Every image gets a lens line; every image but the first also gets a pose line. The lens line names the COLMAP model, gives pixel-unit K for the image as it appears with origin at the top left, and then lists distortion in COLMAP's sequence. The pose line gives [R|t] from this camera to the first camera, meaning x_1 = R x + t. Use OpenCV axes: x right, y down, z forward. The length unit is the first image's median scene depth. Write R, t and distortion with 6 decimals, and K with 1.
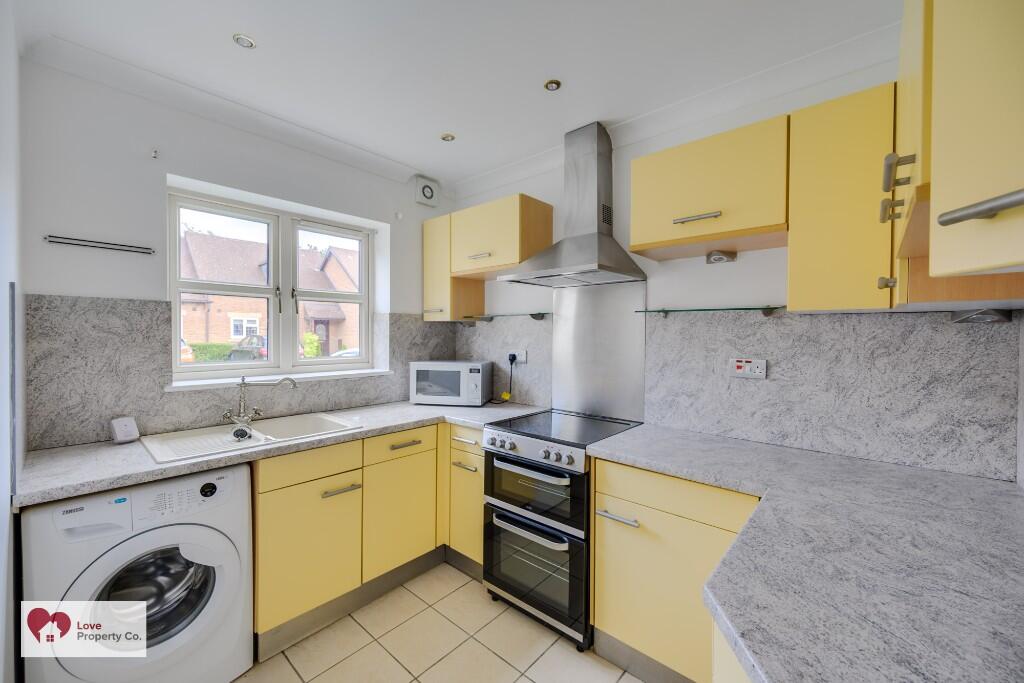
lens RADIAL K [[405.0, 0, 520.8], [0, 405.0, 339.9], [0, 0, 1]] dist [0.000971, 0.000104]
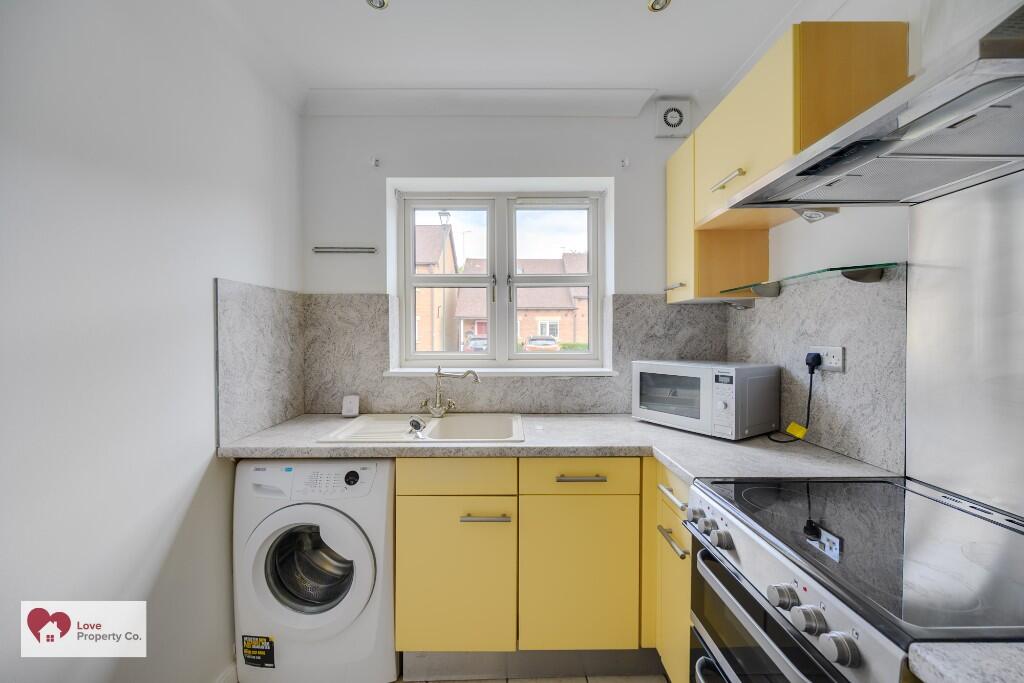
lens RADIAL K [[405.0, 0, 520.8], [0, 405.0, 339.9], [0, 0, 1]] dist [0.000971, 0.000104]
pose [[0.654840, -0.000678, -0.755767, 0.164058], [-0.003700, 0.999985, -0.004103, 0.026884], [0.755758, 0.005483, 0.654828, 0.461615]]
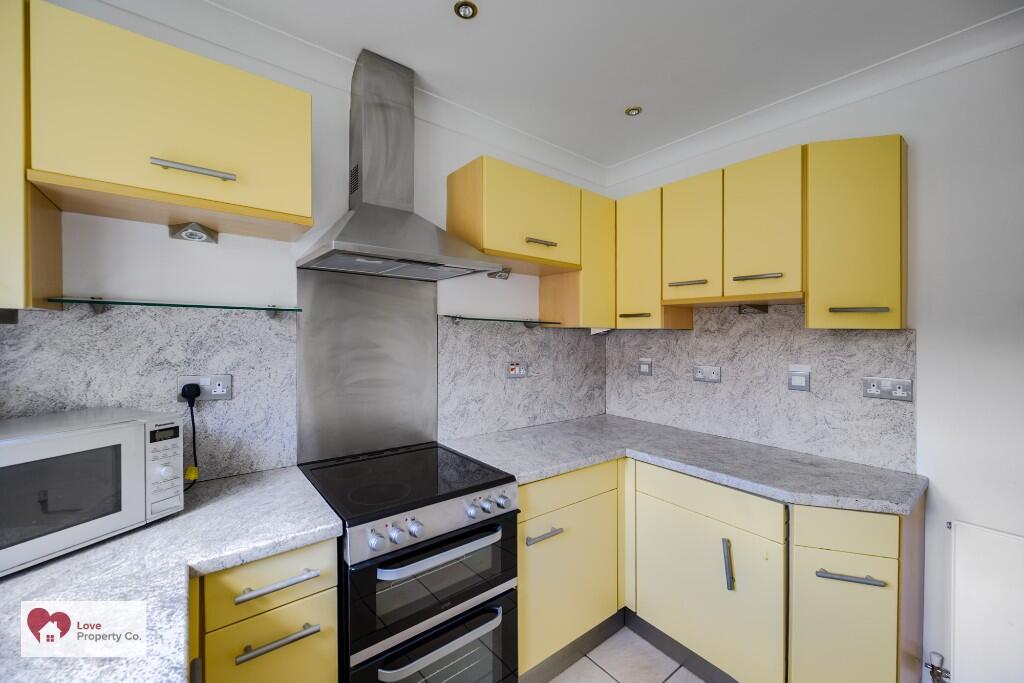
lens RADIAL K [[405.0, 0, 520.8], [0, 405.0, 339.9], [0, 0, 1]] dist [0.000971, 0.000104]
pose [[0.181003, -0.019444, 0.983290, -0.542996], [-0.004236, 0.999780, 0.020550, -0.038212], [-0.983473, -0.007885, 0.180881, 0.664494]]
